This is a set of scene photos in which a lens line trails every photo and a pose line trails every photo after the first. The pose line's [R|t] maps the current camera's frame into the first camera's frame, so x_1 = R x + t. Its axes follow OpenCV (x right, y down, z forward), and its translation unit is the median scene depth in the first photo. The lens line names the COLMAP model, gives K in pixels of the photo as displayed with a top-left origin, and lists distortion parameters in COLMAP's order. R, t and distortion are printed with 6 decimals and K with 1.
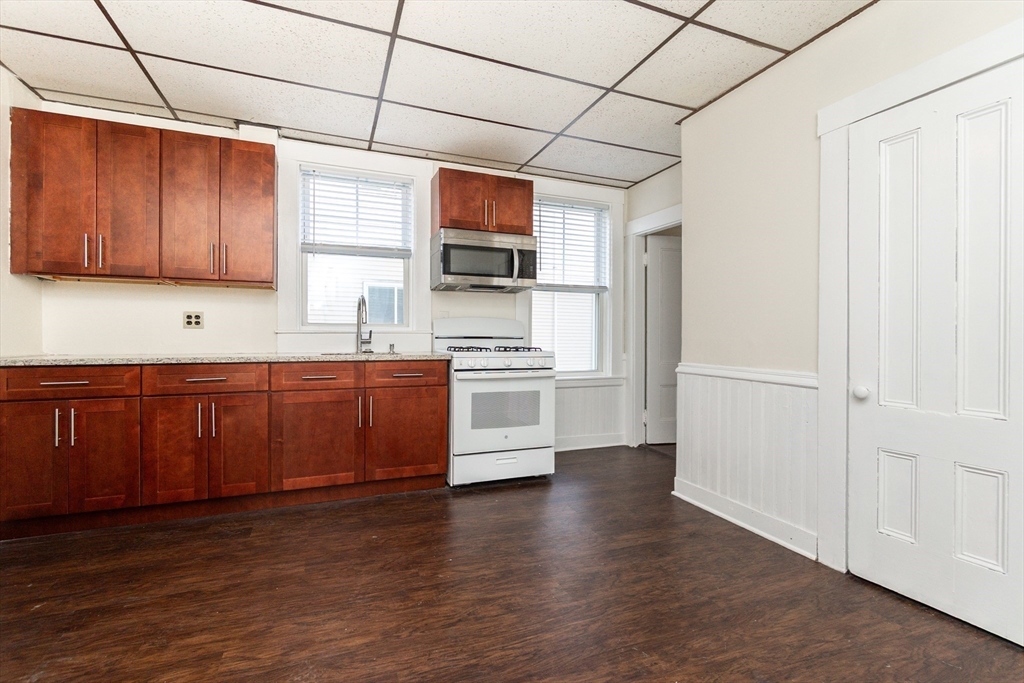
lens RADIAL K [[448.9, 0, 512.7], [0, 448.9, 330.3], [0, 0, 1]] dist [-0.006818, -0.000117]
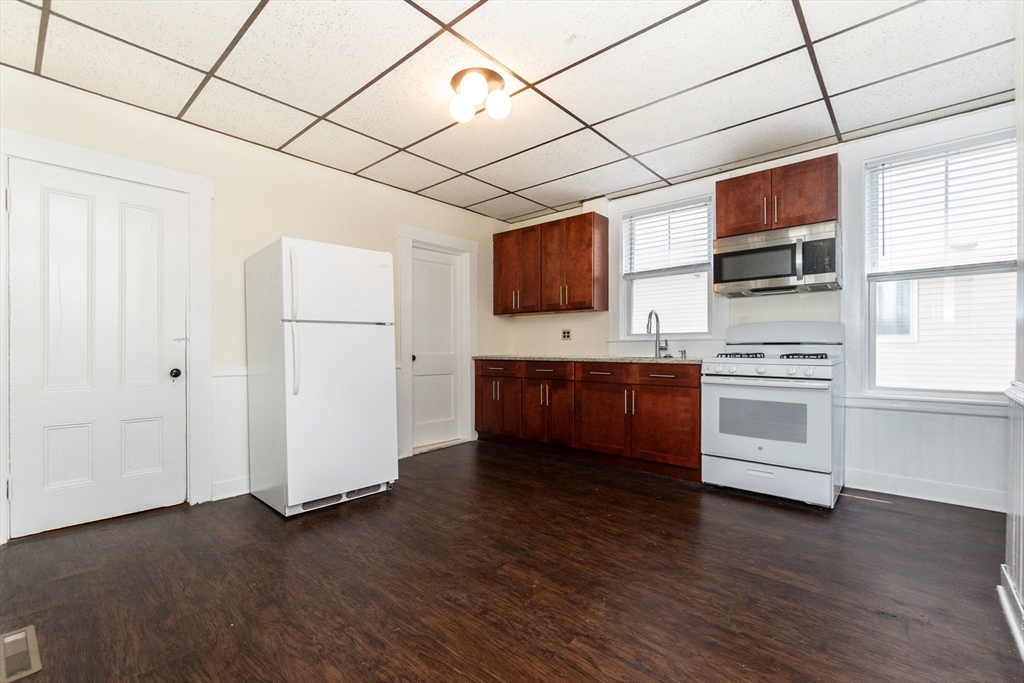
lens RADIAL K [[448.9, 0, 512.7], [0, 448.9, 330.3], [0, 0, 1]] dist [-0.006818, -0.000117]
pose [[0.449794, -0.036959, -0.892367, 0.621910], [0.022546, 0.999295, -0.030023, 0.005607], [0.892848, -0.006615, 0.450310, 0.113118]]
